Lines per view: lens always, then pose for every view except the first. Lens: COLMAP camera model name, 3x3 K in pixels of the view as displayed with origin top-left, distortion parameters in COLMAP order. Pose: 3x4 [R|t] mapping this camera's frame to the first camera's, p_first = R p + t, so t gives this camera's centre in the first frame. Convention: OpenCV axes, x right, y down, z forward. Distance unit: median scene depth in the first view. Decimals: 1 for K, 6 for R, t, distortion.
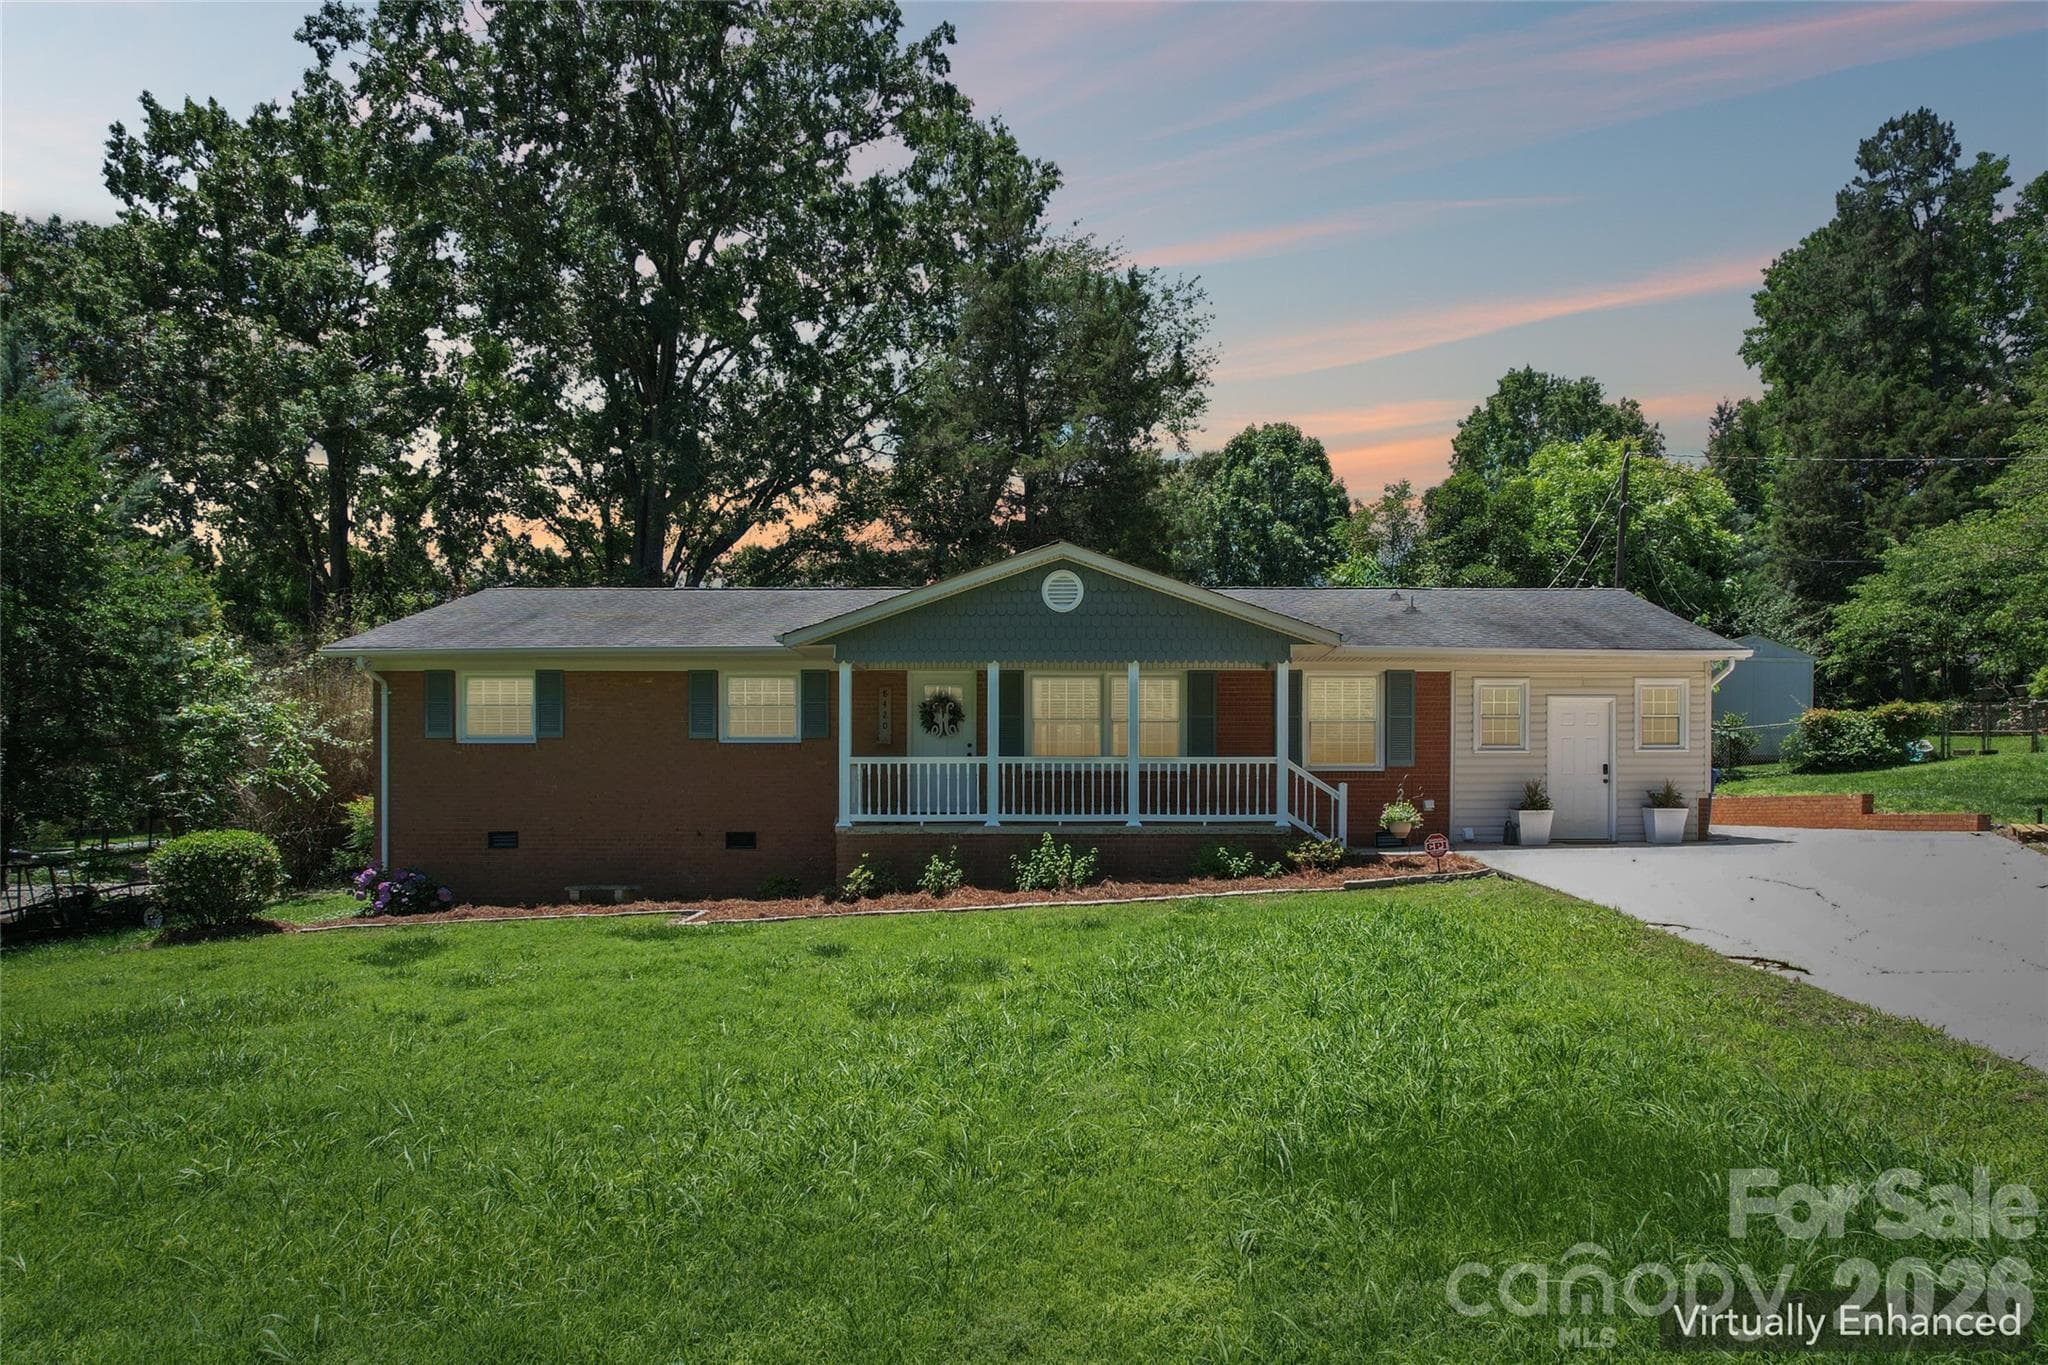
lens RADIAL K [[1319.6, 0, 1132.3], [0, 1319.6, 850.8], [0, 0, 1]] dist [-0.028394, 0.002313]
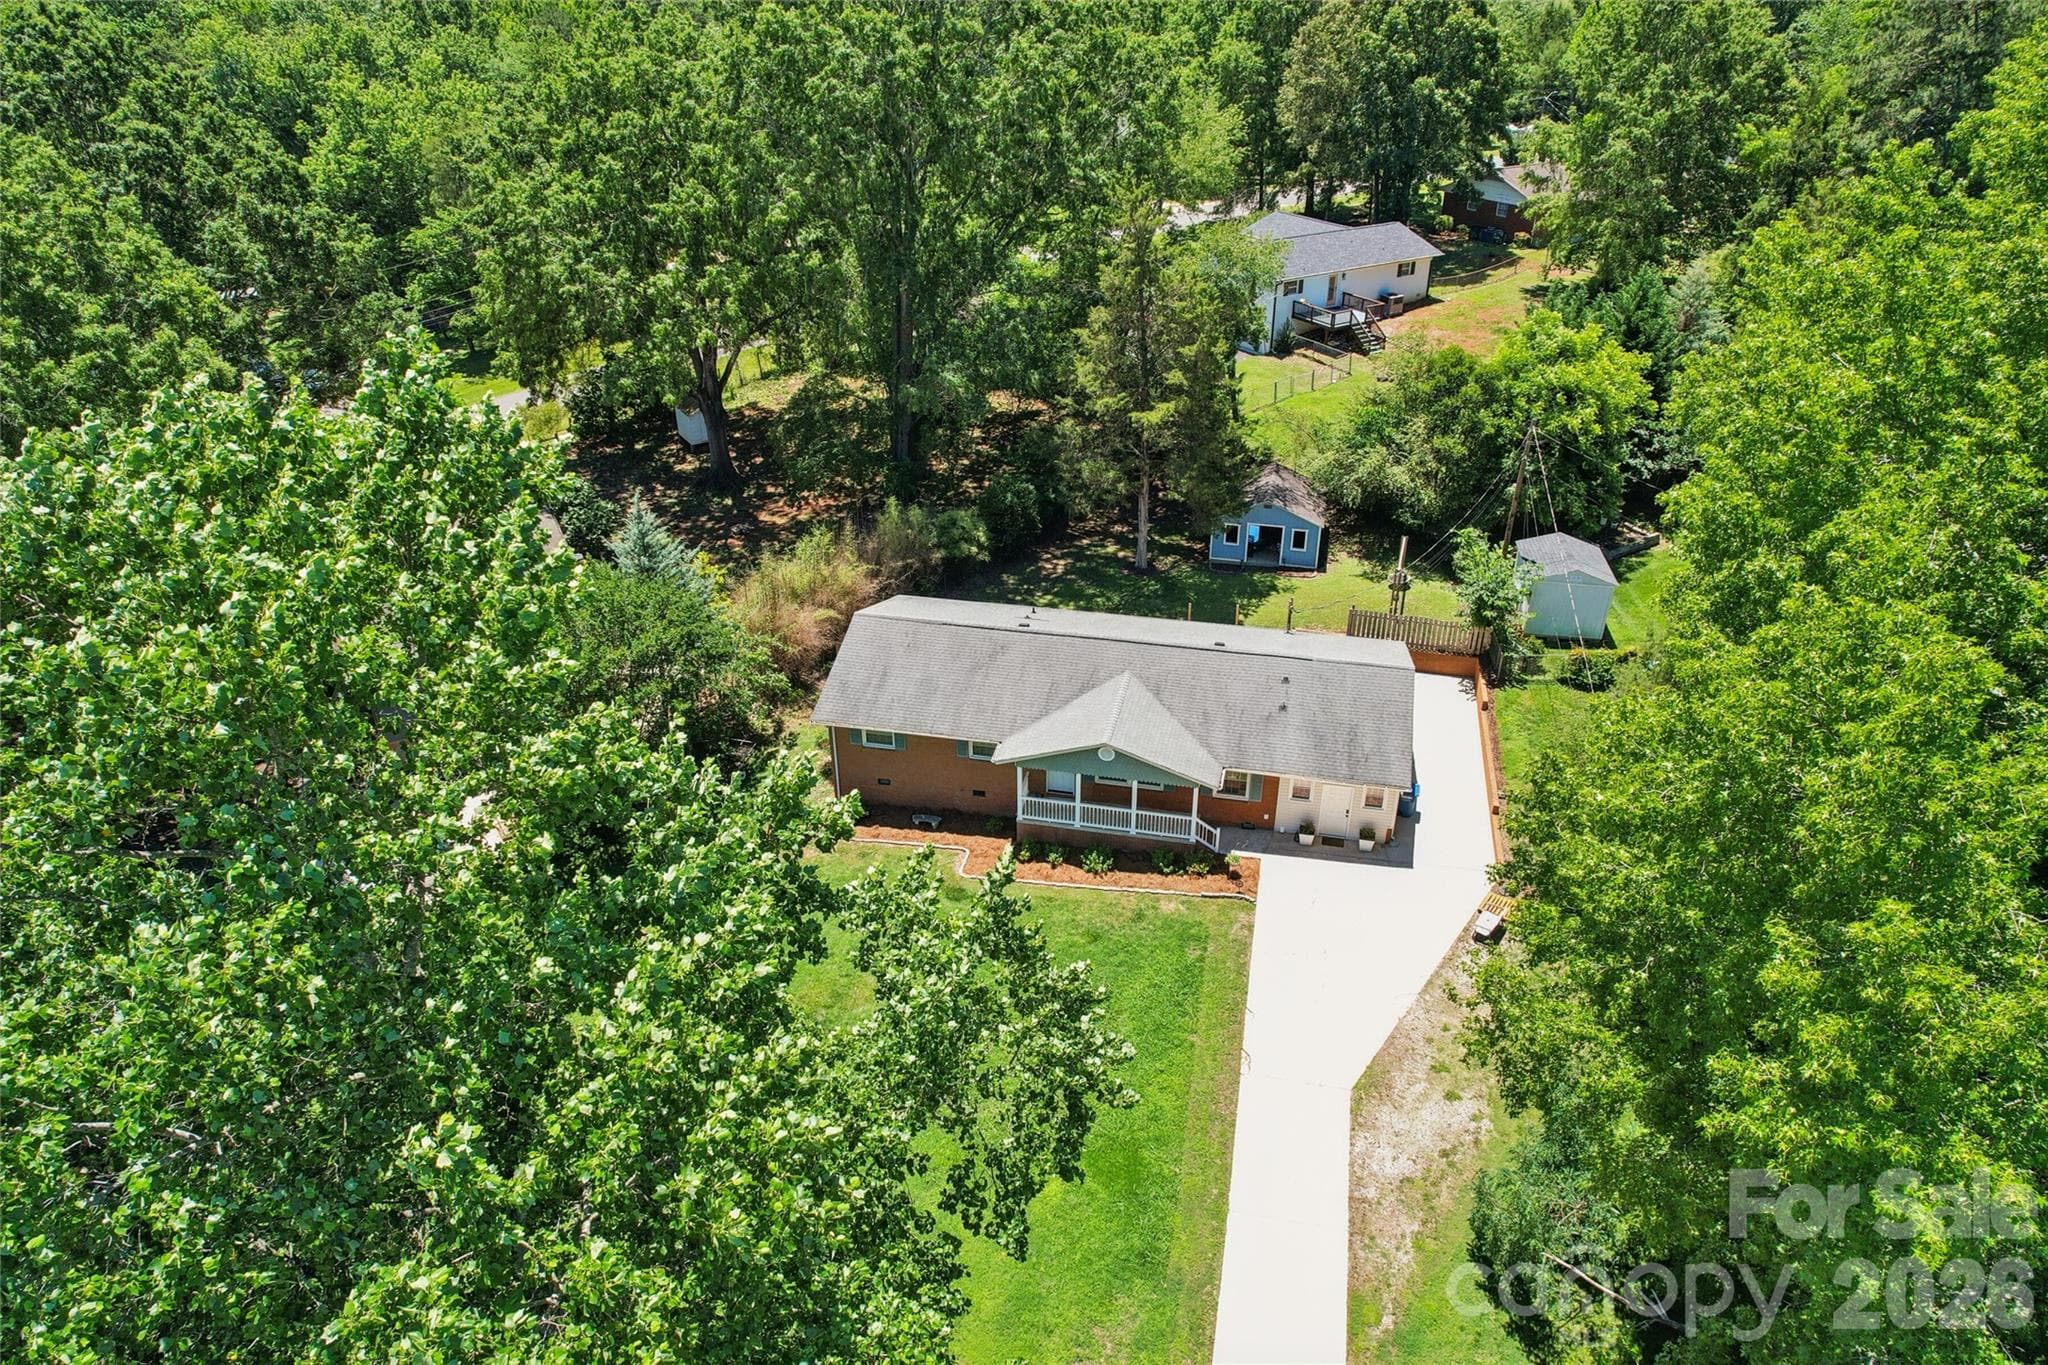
lens RADIAL K [[1300.6, 0, 1044.1], [0, 1300.6, 681.9], [0, 0, 1]] dist [-0.064862, 0.058282]
pose [[0.977034, 0.105431, -0.185172, 0.240563], [-0.006169, 0.882646, 0.469998, -1.308645], [0.212994, -0.458061, 0.863026, -0.938531]]
